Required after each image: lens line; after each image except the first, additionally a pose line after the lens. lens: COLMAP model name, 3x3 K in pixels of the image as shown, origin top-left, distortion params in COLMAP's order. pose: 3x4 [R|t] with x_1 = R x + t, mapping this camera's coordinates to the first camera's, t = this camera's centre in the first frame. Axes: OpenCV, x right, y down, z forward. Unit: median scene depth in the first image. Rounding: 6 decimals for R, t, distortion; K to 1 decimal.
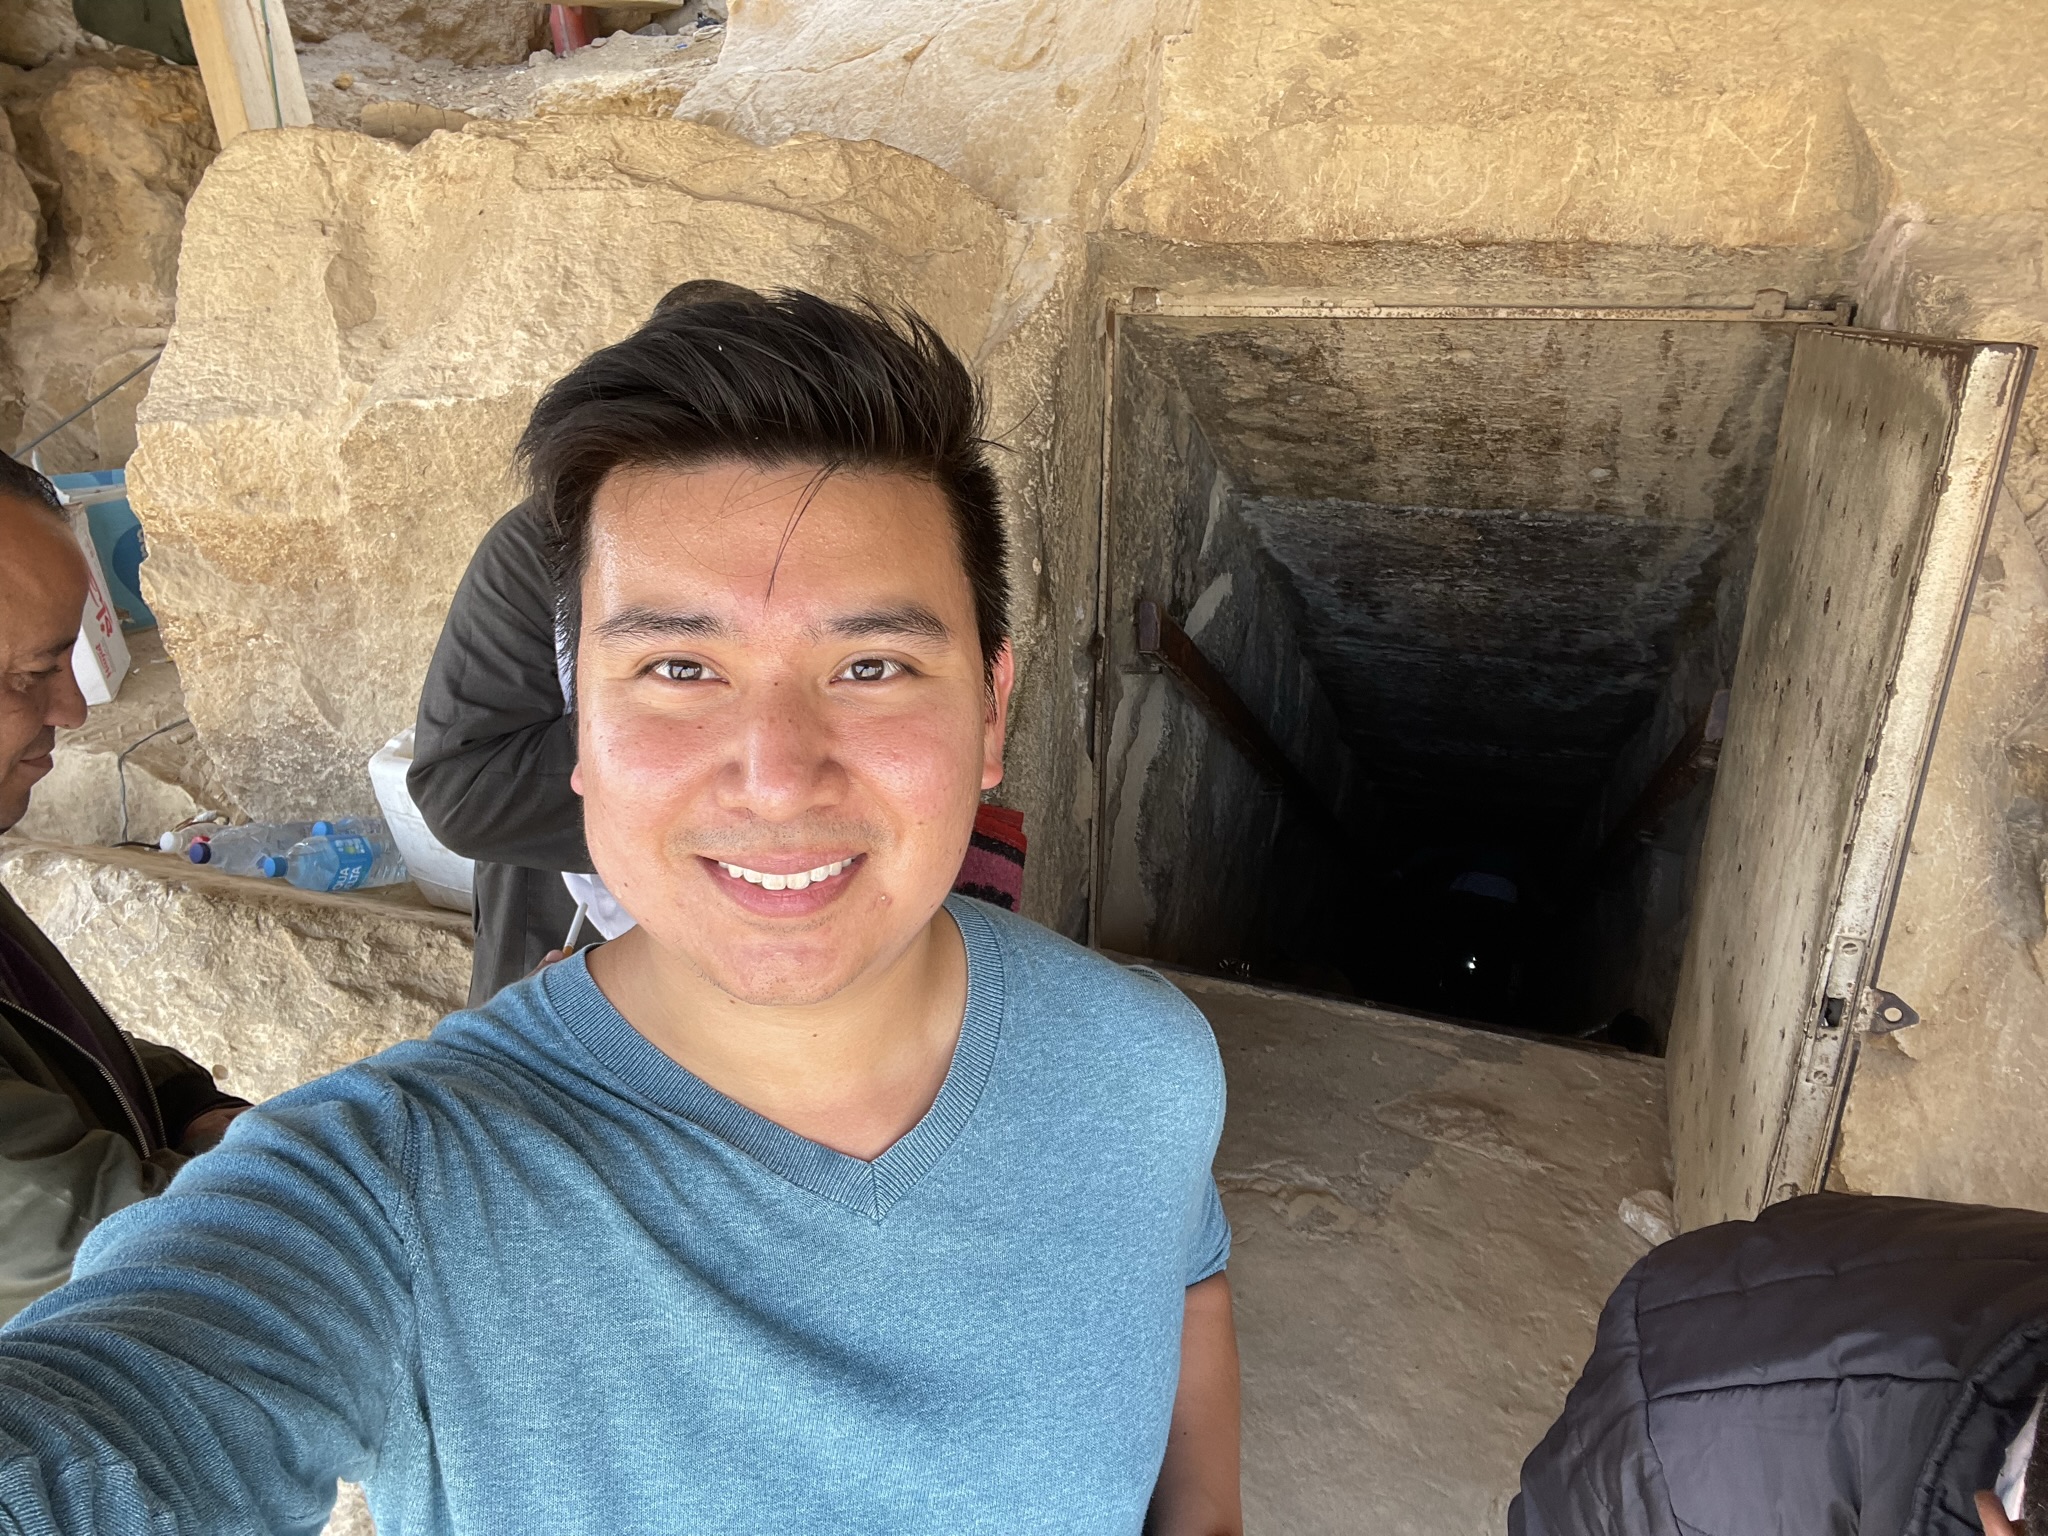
lens RADIAL K [[1475.7, 0, 993.2], [0, 1475.7, 764.5], [0, 0, 1]] dist [0.110920, -0.132430]
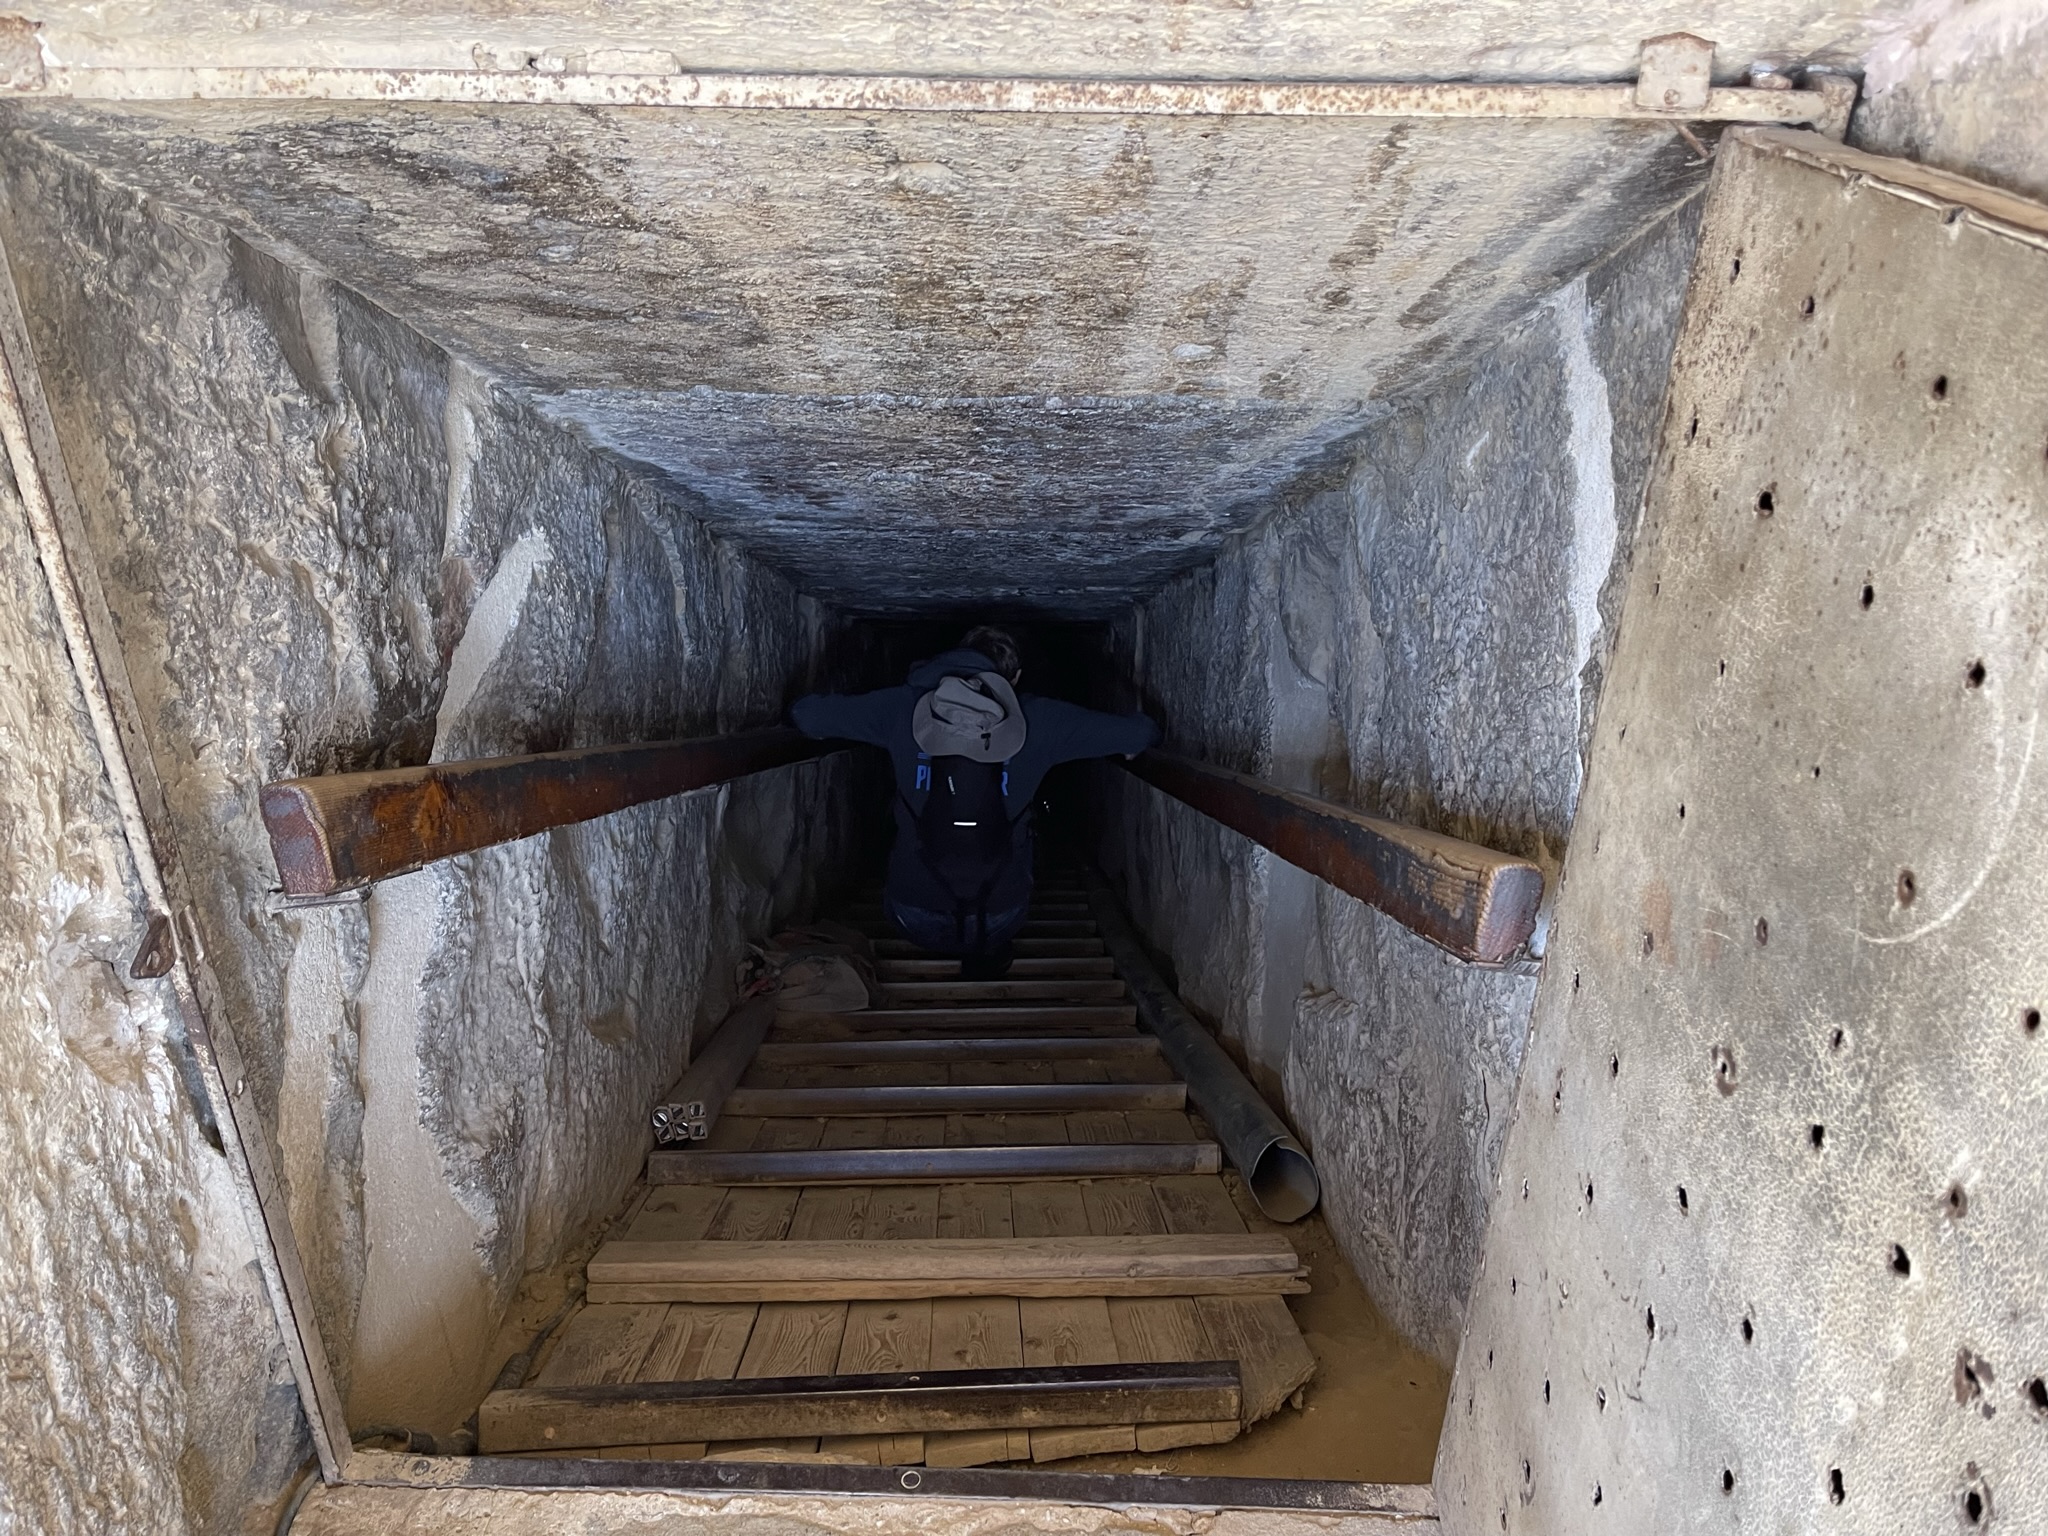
lens RADIAL K [[1537.0, 0, 1026.5], [0, 1537.0, 718.6], [0, 0, 1]] dist [0.051946, -0.053012]
pose [[0.927510, -0.178911, 0.328200, 0.157079], [0.112660, 0.970988, 0.210929, -0.193653], [-0.356416, -0.158663, 0.920757, 0.521994]]
